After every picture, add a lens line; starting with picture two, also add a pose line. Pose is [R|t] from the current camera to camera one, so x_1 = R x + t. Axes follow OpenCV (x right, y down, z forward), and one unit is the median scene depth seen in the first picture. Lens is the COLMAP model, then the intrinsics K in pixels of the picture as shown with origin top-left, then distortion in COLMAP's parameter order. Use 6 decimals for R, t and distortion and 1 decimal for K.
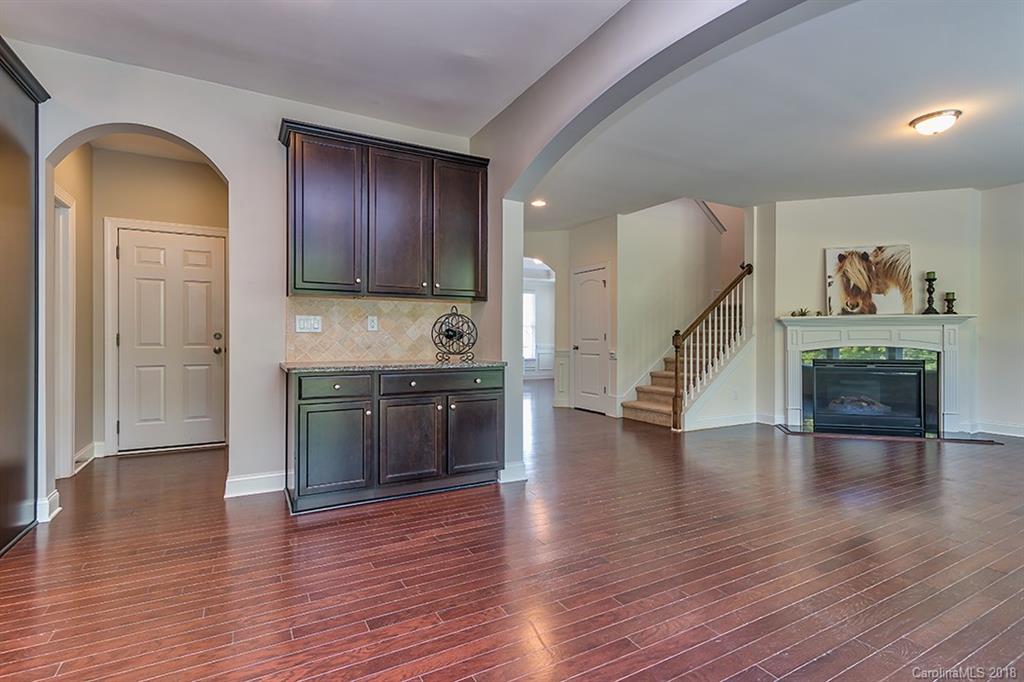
lens RADIAL K [[468.4, 0, 500.0], [0, 468.4, 341.8], [0, 0, 1]] dist [0.000431, -0.000301]
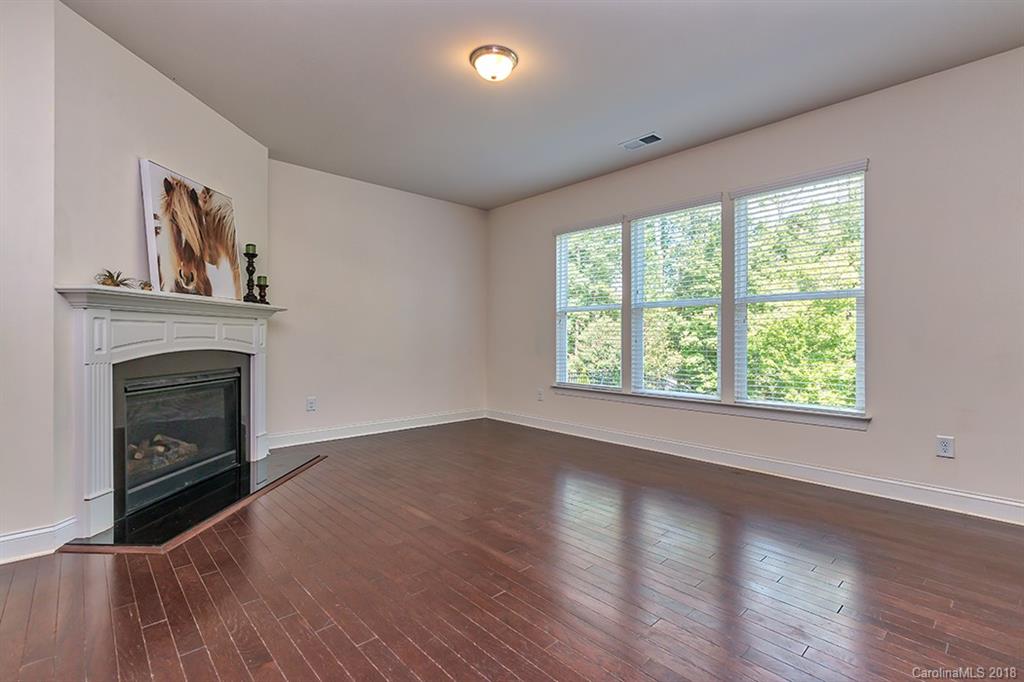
lens RADIAL K [[484.3, 0, 505.2], [0, 484.3, 334.9], [0, 0, 1]] dist [0.001354, 0.000028]
pose [[-0.274939, 0.001275, 0.961461, 0.087294], [0.002215, 0.999997, -0.000693, -0.007340], [-0.961459, 0.001939, -0.274941, 0.792879]]
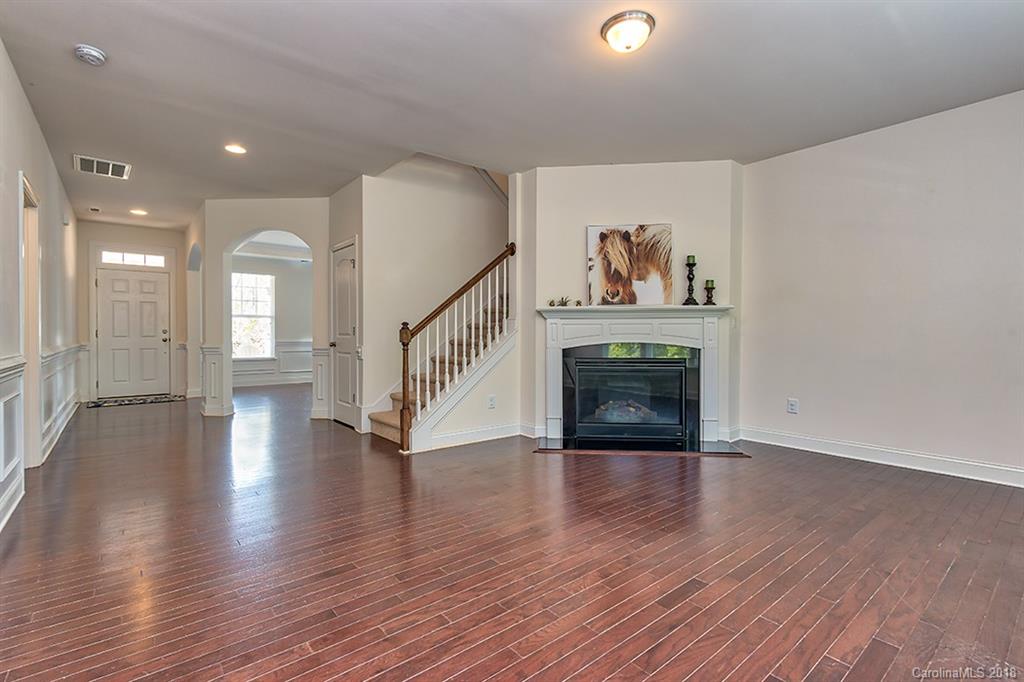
lens RADIAL K [[472.5, 0, 506.8], [0, 472.5, 340.8], [0, 0, 1]] dist [-0.001179, -0.000304]
pose [[0.979347, -0.002478, 0.202173, 0.395638], [0.000928, 0.999969, 0.007761, -0.000295], [-0.202186, -0.007413, 0.979319, 0.209537]]
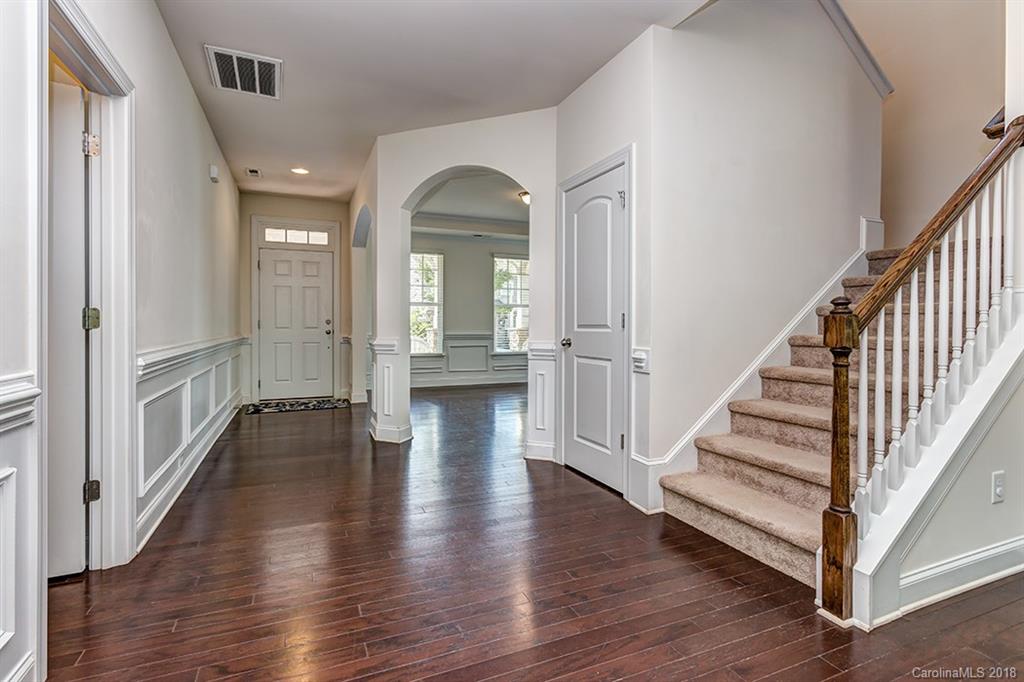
lens RADIAL K [[484.3, 0, 505.2], [0, 484.3, 334.9], [0, 0, 1]] dist [0.001354, 0.000028]
pose [[0.997310, 0.003879, -0.073197, 0.184766], [-0.002930, 0.999910, 0.013070, -0.003480], [0.073241, -0.012820, 0.997232, 0.679791]]
